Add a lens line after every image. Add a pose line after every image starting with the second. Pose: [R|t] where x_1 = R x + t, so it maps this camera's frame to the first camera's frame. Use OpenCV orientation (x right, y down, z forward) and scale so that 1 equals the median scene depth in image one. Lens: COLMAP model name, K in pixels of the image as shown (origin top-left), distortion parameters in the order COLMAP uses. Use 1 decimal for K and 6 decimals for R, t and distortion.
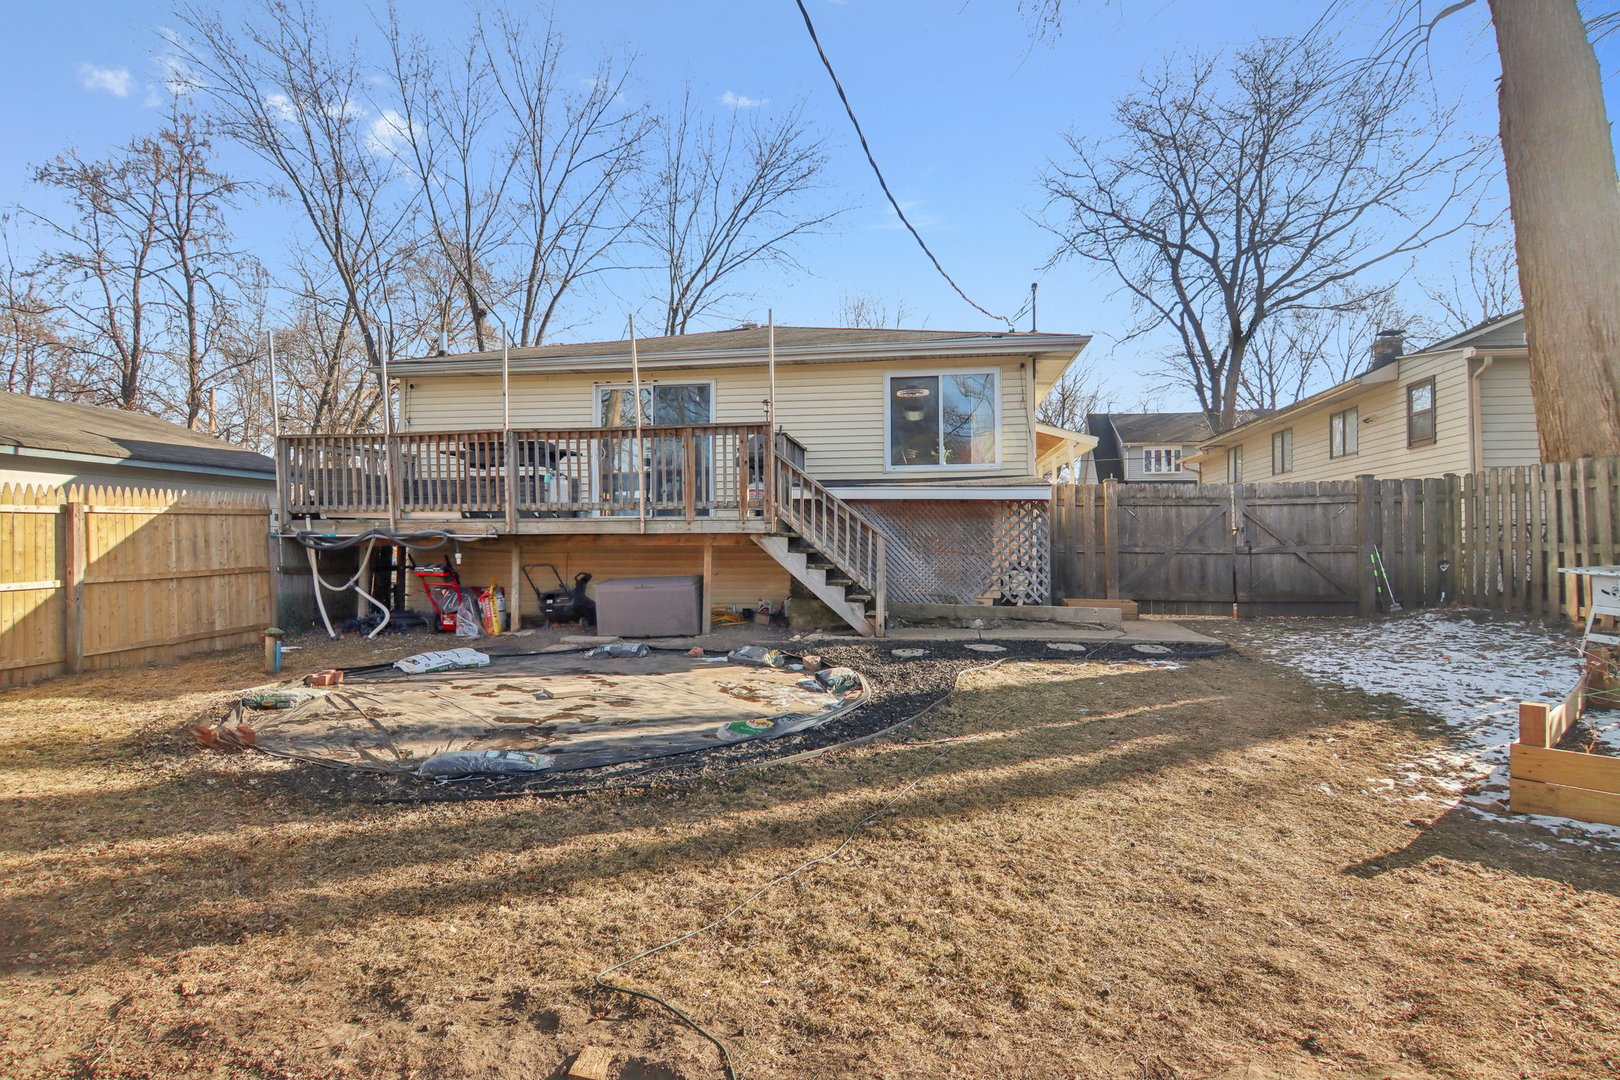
lens RADIAL K [[827.2, 0, 808.2], [0, 827.2, 536.4], [0, 0, 1]] dist [-0.020944, -0.001541]
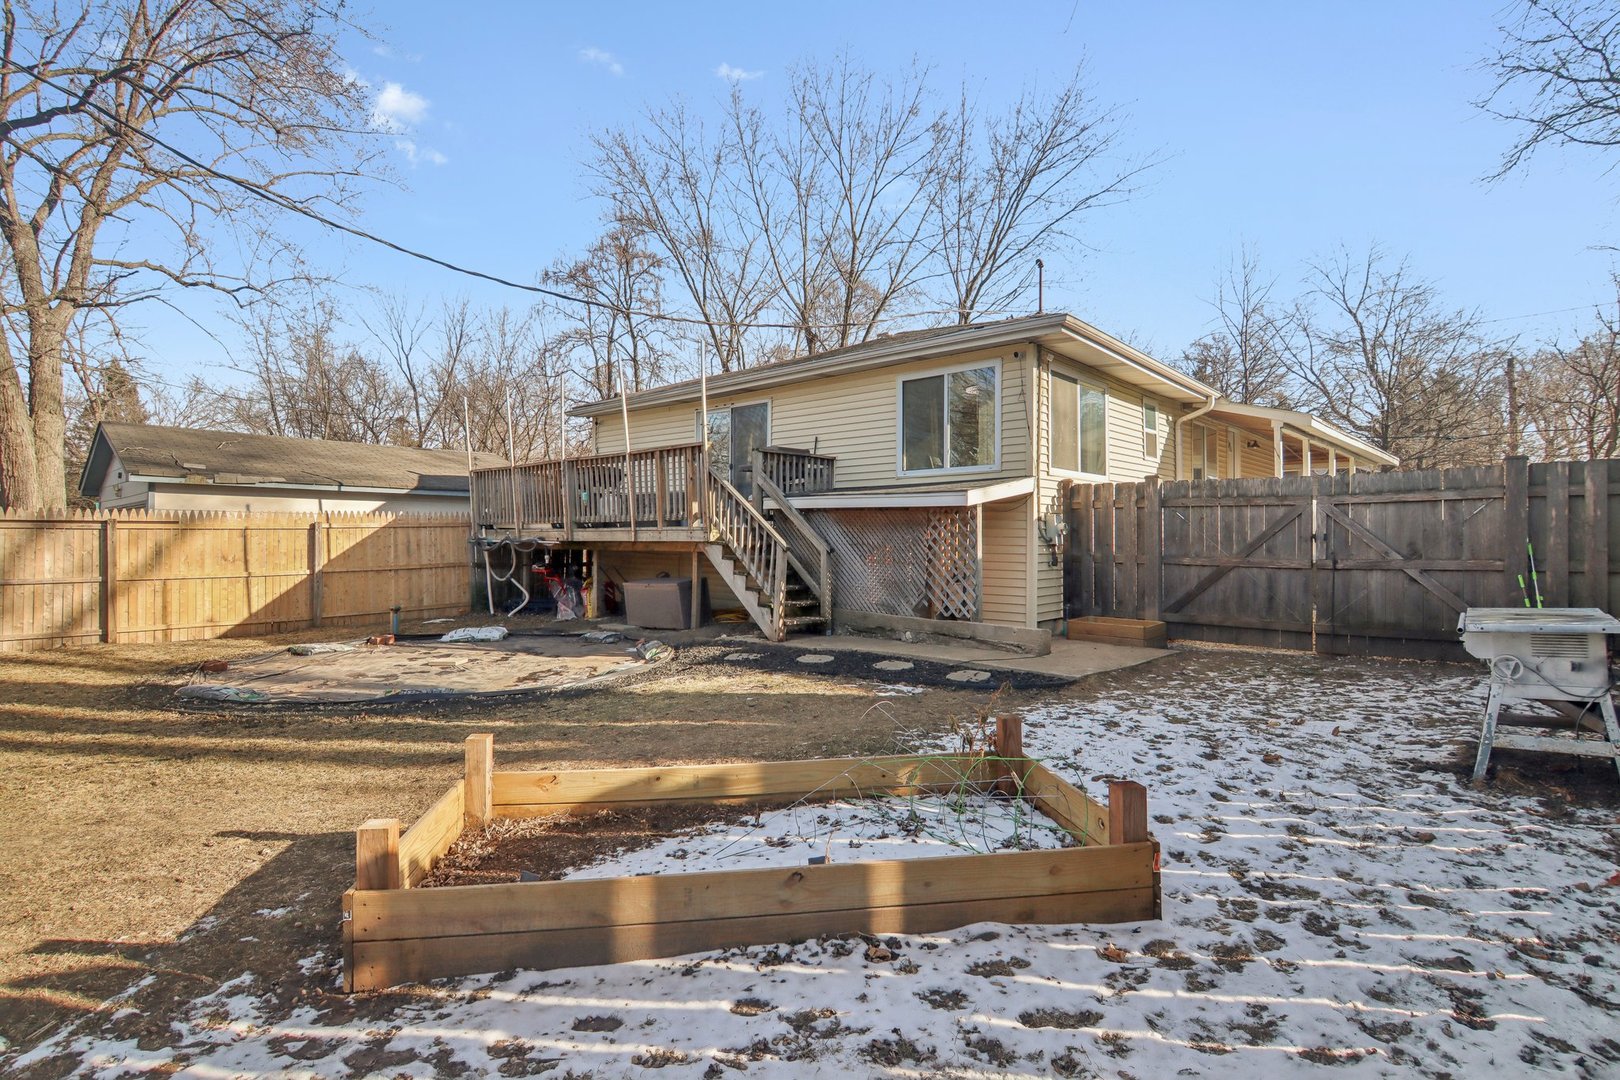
lens RADIAL K [[827.2, 0, 805.7], [0, 827.2, 538.2], [0, 0, 1]] dist [-0.020944, -0.001541]
pose [[0.830954, 0.003346, -0.556331, 0.629702], [0.001818, 0.999960, 0.008730, -0.016644], [0.556338, -0.008266, 0.830915, 0.133008]]
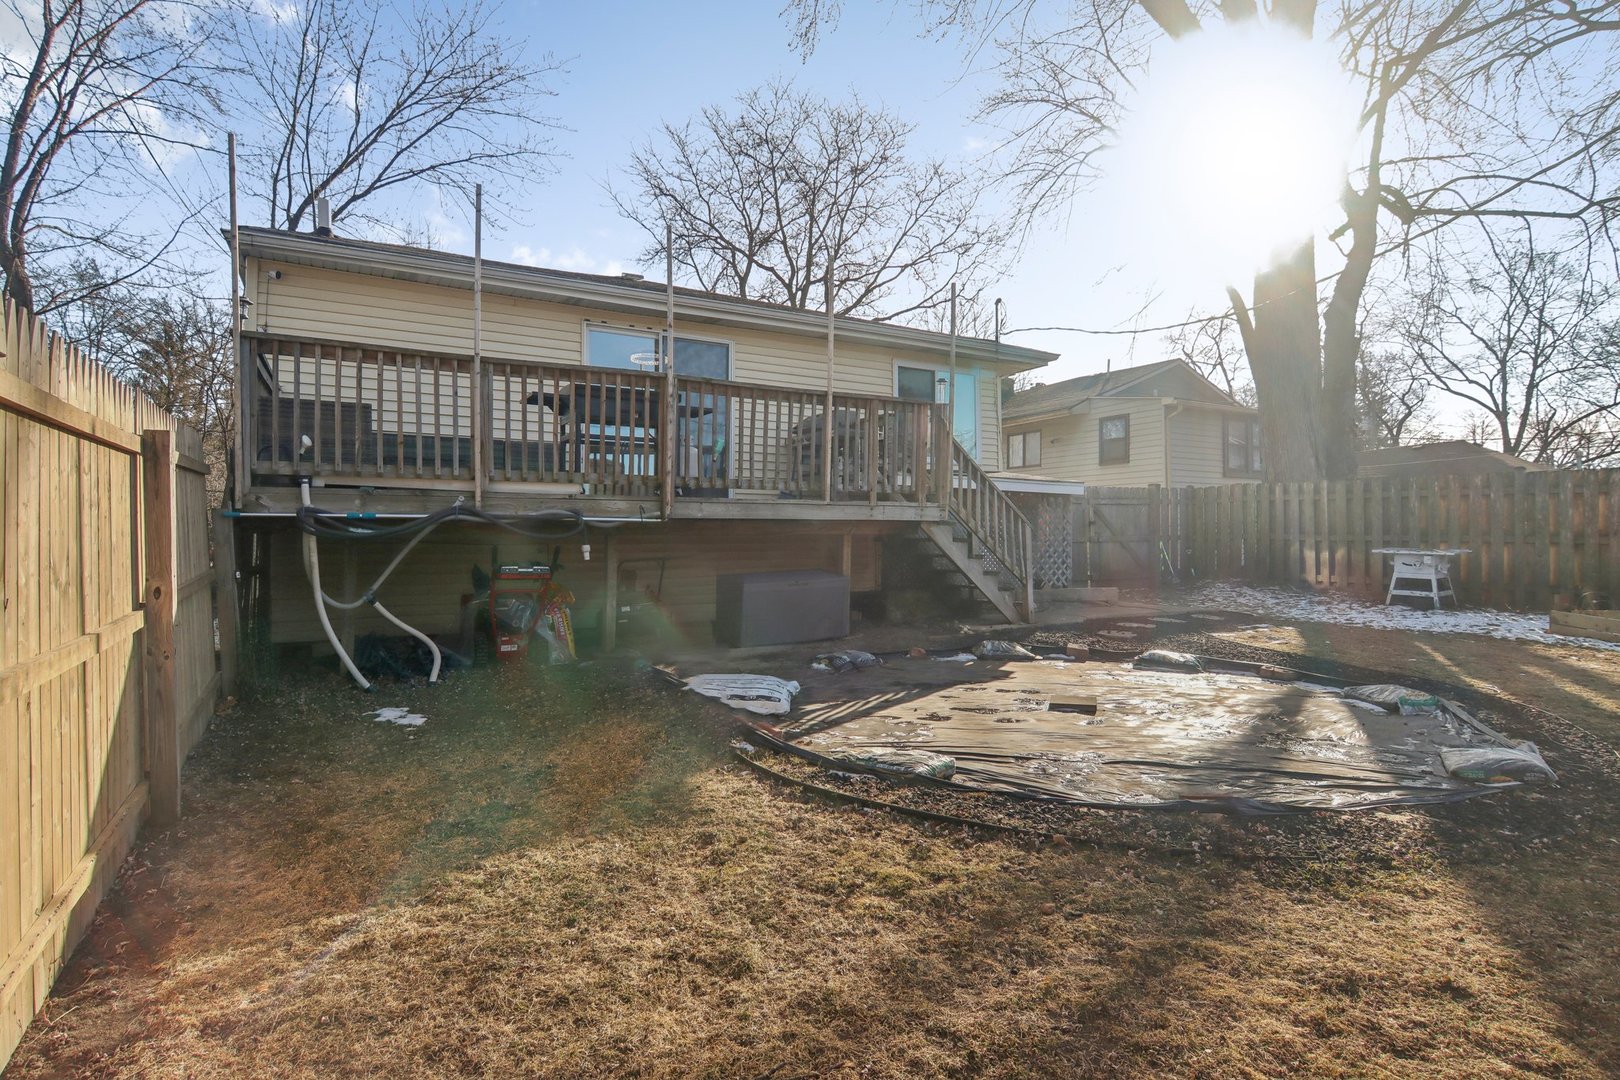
lens RADIAL K [[827.2, 0, 822.8], [0, 827.2, 543.3], [0, 0, 1]] dist [-0.020944, -0.001541]
pose [[0.767333, -0.003620, 0.641238, -0.695843], [-0.009905, 0.999798, 0.017497, 0.005287], [-0.641172, -0.019777, 0.767142, 0.331311]]
